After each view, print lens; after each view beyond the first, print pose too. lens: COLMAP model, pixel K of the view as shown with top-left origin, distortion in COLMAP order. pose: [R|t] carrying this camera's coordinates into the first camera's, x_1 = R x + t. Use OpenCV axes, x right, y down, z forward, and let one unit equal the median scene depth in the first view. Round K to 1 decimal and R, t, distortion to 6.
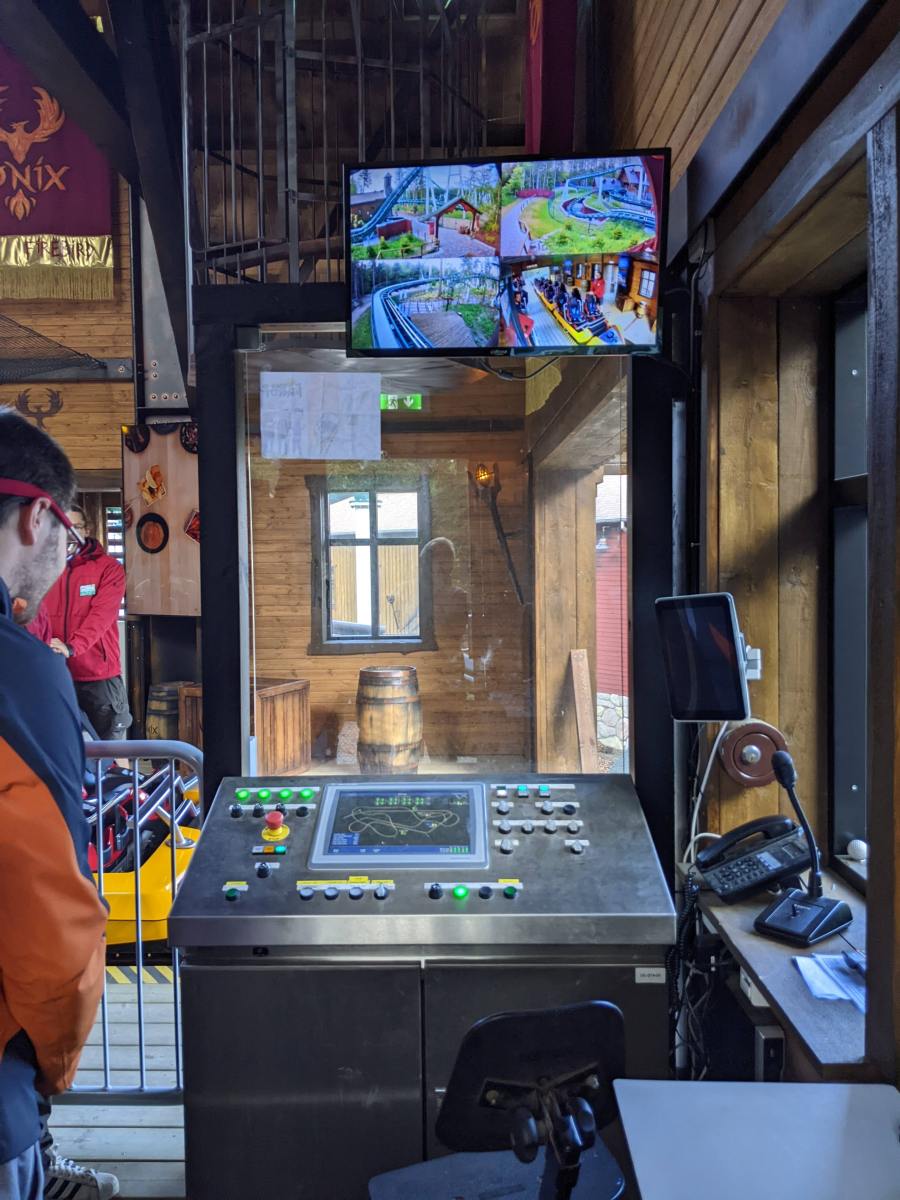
lens RADIAL K [[942.9, 0, 450.0], [0, 942.9, 600.0], [0, 0, 1]] dist [0.039013, -0.079514]
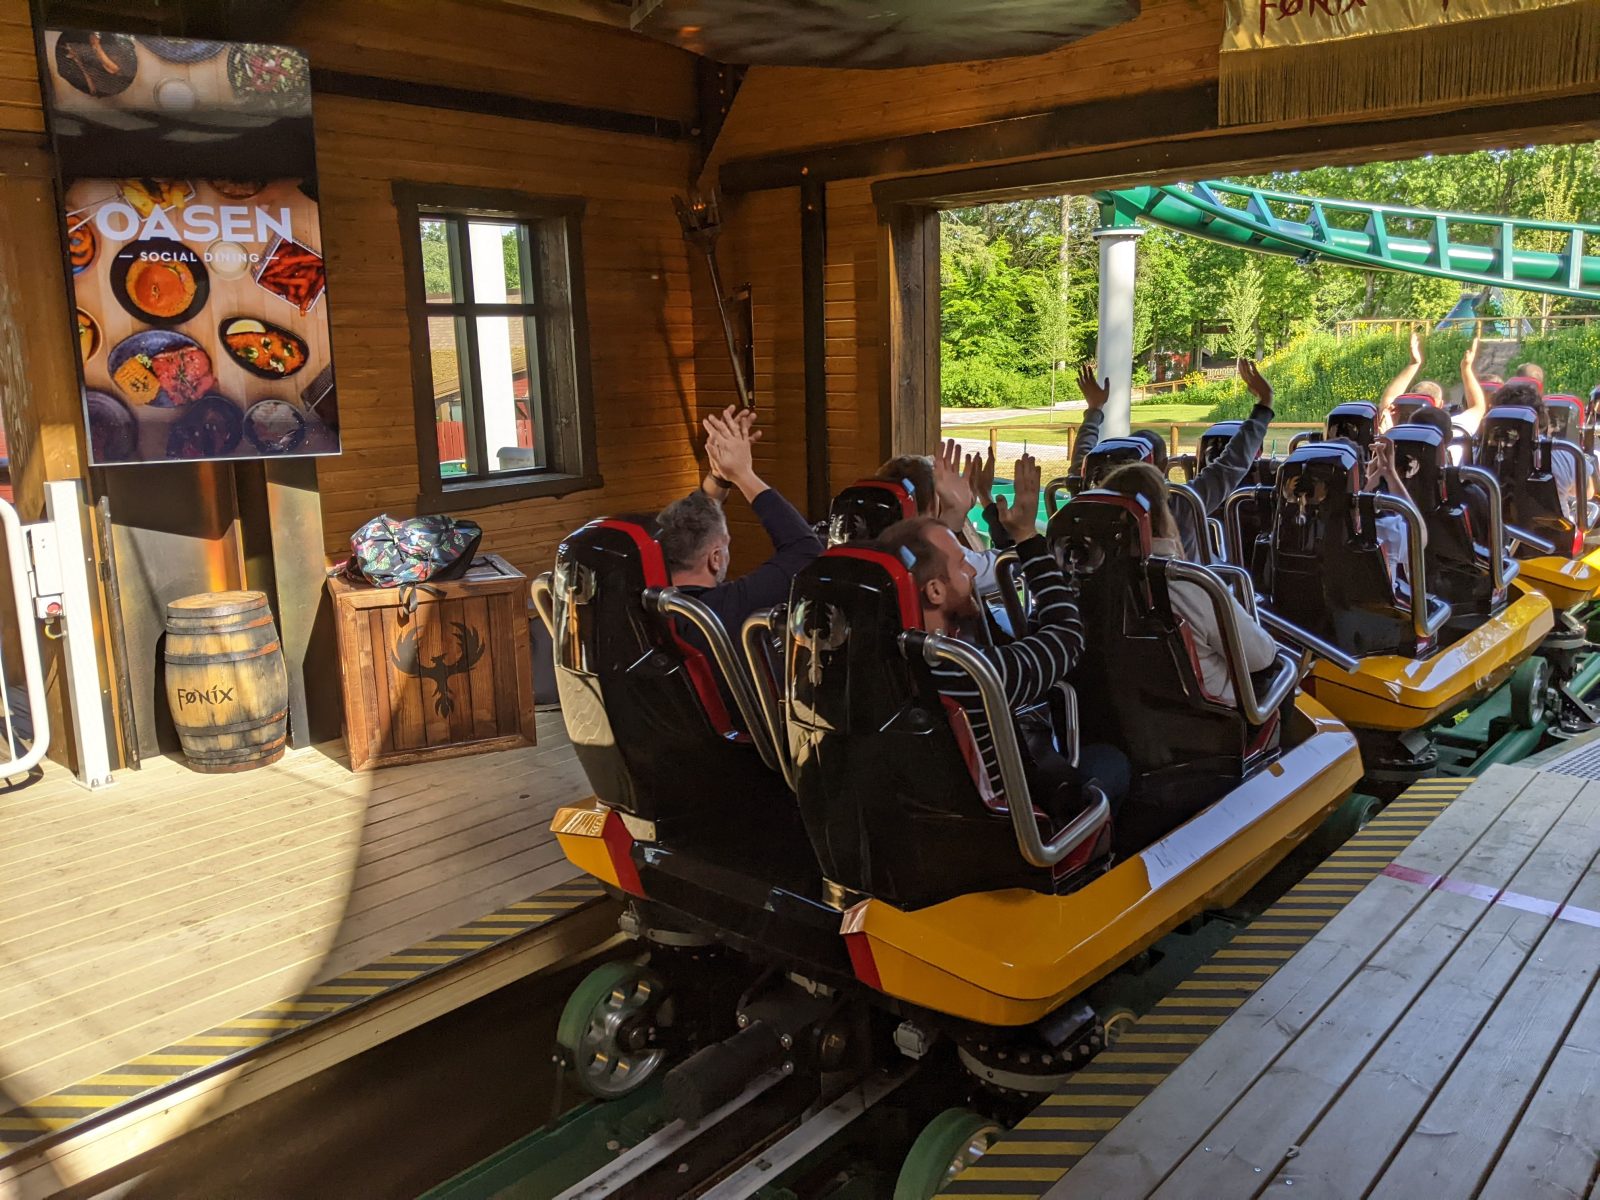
lens RADIAL K [[1257.1, 0, 804.9], [0, 1257.1, 592.3], [0, 0, 1]] dist [0.039013, -0.079514]
pose [[0.652964, -0.153175, 0.741738, -0.562522], [0.053657, 0.986231, 0.156430, -0.000809], [-0.755486, -0.062344, 0.652192, 0.341752]]
